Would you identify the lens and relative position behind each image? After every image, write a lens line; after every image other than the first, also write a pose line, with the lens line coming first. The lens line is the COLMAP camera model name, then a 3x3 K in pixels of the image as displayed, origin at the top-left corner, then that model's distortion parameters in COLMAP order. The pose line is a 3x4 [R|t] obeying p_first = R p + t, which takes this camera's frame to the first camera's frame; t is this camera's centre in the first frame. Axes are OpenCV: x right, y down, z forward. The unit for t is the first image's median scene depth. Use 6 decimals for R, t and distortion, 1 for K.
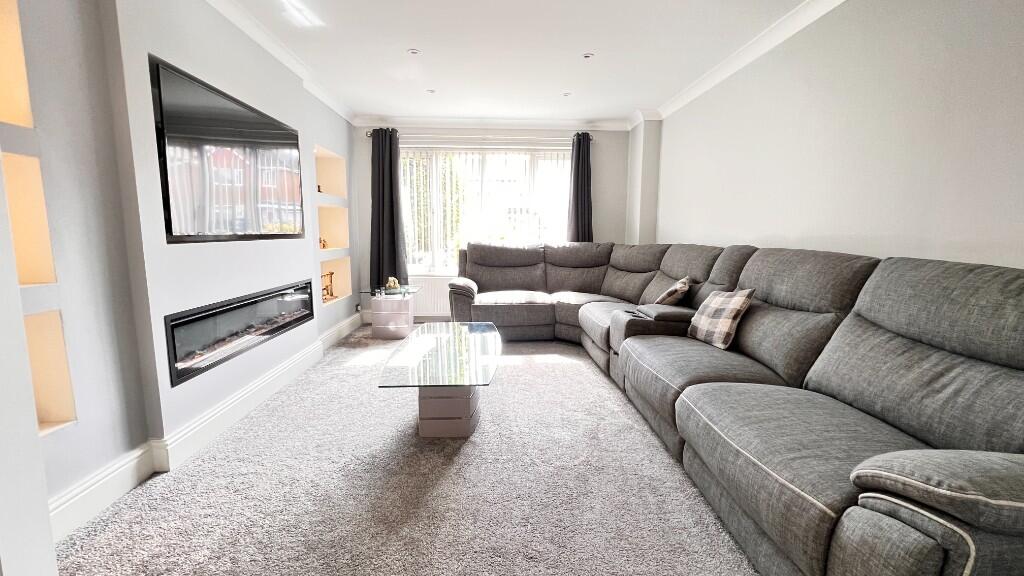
lens RADIAL K [[408.7, 0, 513.1], [0, 408.7, 283.3], [0, 0, 1]] dist [-0.000616, -0.000365]
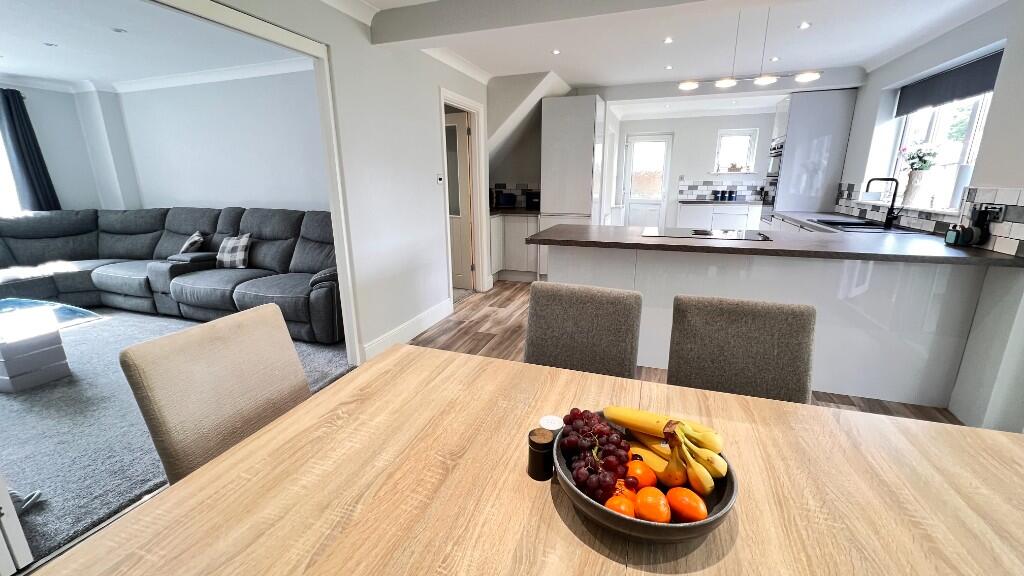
lens RADIAL K [[408.7, 0, 510.0], [0, 408.7, 287.2], [0, 0, 1]] dist [-0.000616, -0.000365]
pose [[0.393814, -0.243827, 0.886261, -0.548241], [0.122448, 0.969499, 0.212317, 0.004106], [-0.910998, 0.024907, 0.411658, -0.686142]]
